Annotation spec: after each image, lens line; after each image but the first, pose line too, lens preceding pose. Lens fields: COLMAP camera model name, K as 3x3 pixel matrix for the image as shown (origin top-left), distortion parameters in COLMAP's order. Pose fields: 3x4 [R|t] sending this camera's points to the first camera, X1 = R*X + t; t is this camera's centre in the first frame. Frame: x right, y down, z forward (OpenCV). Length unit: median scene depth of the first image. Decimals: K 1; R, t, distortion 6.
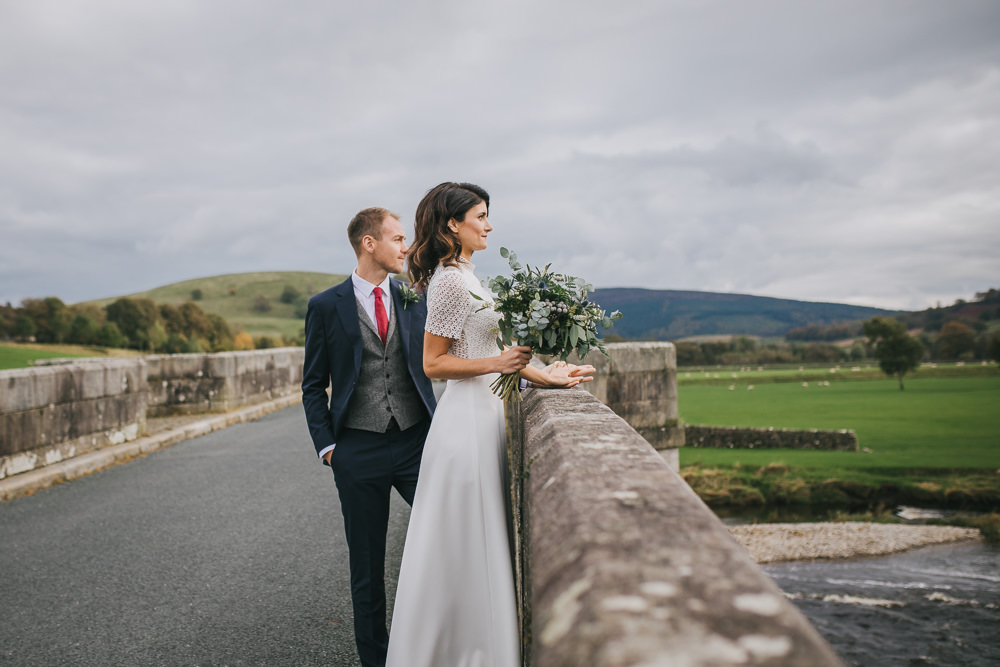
lens RADIAL K [[977.3, 0, 500.0], [0, 977.3, 333.5], [0, 0, 1]] dist [0.006752, -0.001370]
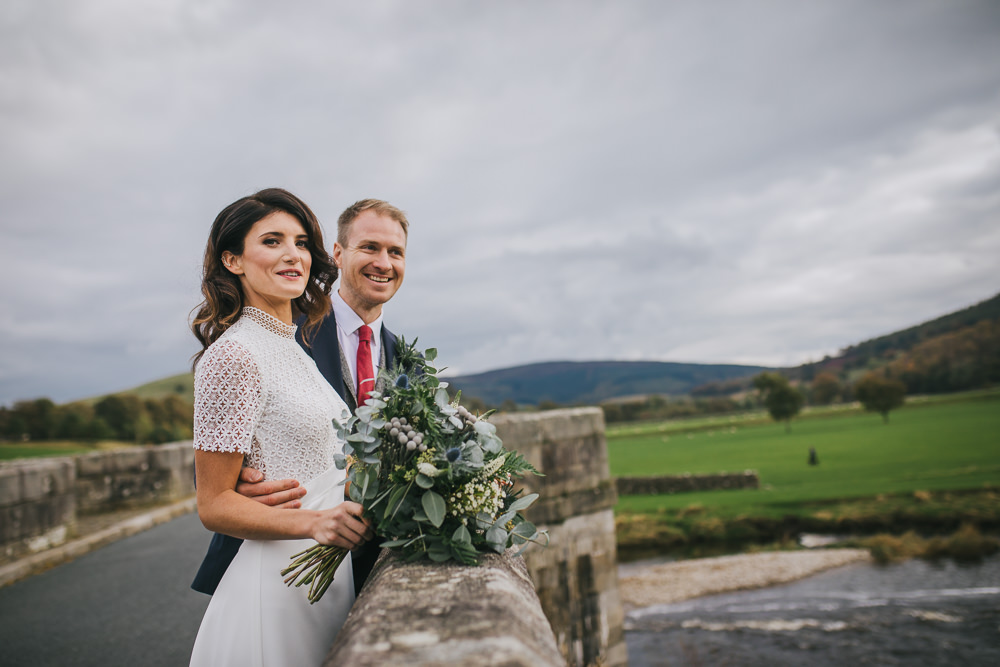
lens RADIAL K [[977.3, 0, 500.0], [0, 977.3, 333.5], [0, 0, 1]] dist [0.006752, -0.001370]
pose [[0.995554, -0.055710, 0.075954, -0.020148], [0.061405, 0.995304, -0.074830, 0.004199], [-0.071429, 0.079161, 0.994299, -0.140116]]
